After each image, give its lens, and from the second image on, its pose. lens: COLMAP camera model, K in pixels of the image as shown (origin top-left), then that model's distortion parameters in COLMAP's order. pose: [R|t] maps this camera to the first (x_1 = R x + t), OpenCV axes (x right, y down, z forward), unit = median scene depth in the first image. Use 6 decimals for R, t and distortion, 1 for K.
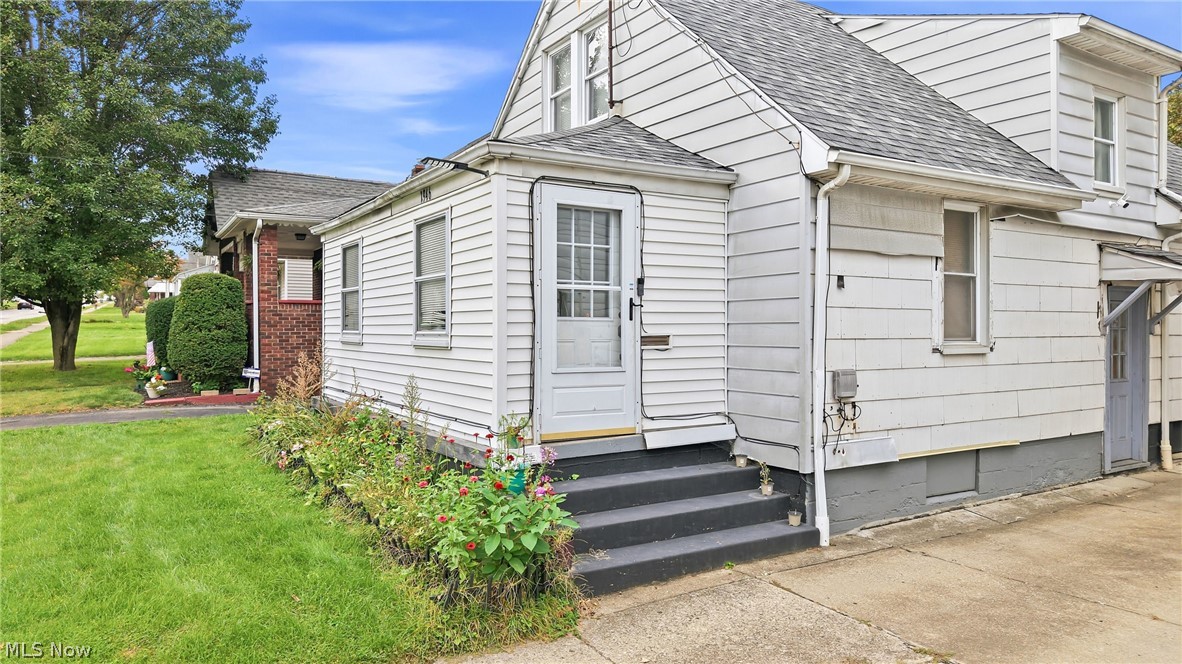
lens RADIAL K [[794.6, 0, 590.7], [0, 794.6, 334.6], [0, 0, 1]] dist [0.008554, -0.001219]
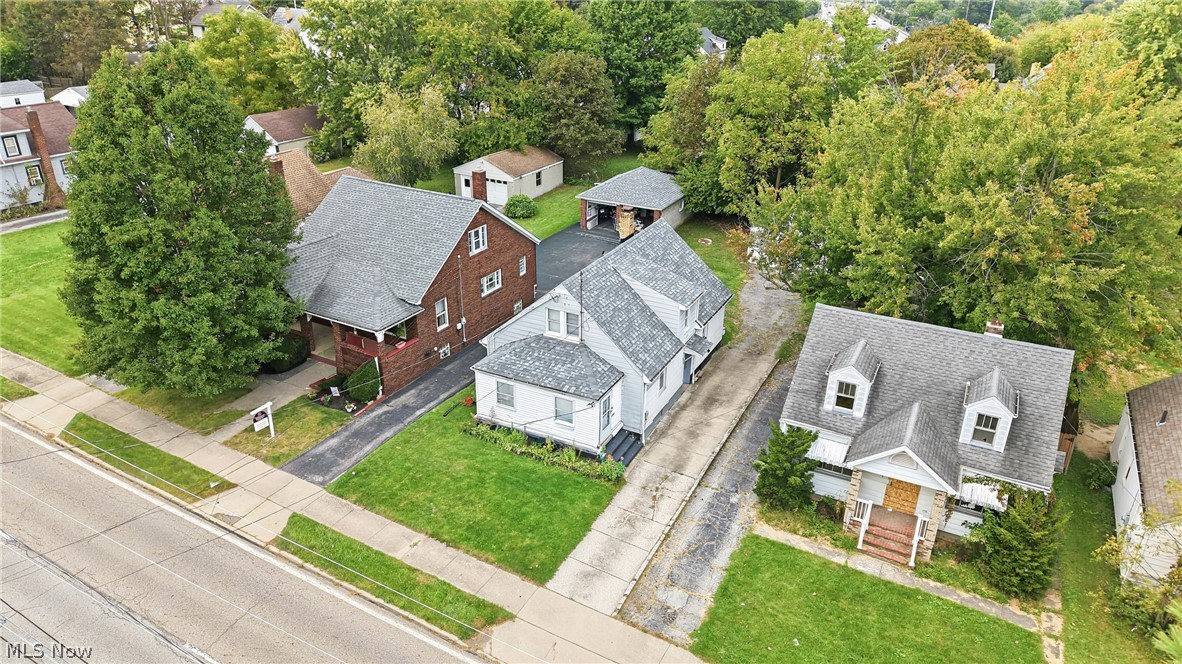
lens RADIAL K [[794.6, 0, 593.0], [0, 794.6, 330.6], [0, 0, 1]] dist [0.008554, -0.001219]
pose [[0.854755, -0.200613, 0.478695, -1.955795], [-0.007740, 0.917255, 0.398226, -2.092352], [-0.518974, -0.344090, 0.782475, -2.206128]]
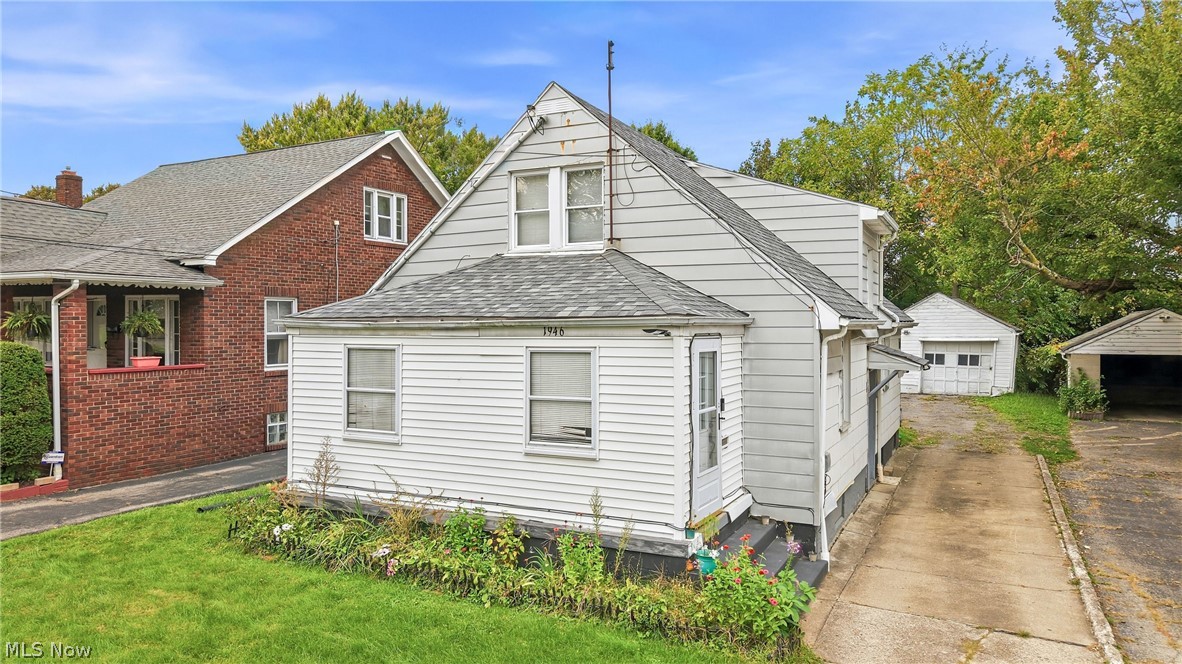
lens RADIAL K [[794.6, 0, 590.0], [0, 794.6, 329.9], [0, 0, 1]] dist [0.008554, -0.001219]
pose [[0.852322, -0.000974, 0.523016, -0.764533], [0.003318, 0.999988, -0.003545, -0.166531], [-0.523006, 0.004757, 0.852316, -0.058598]]
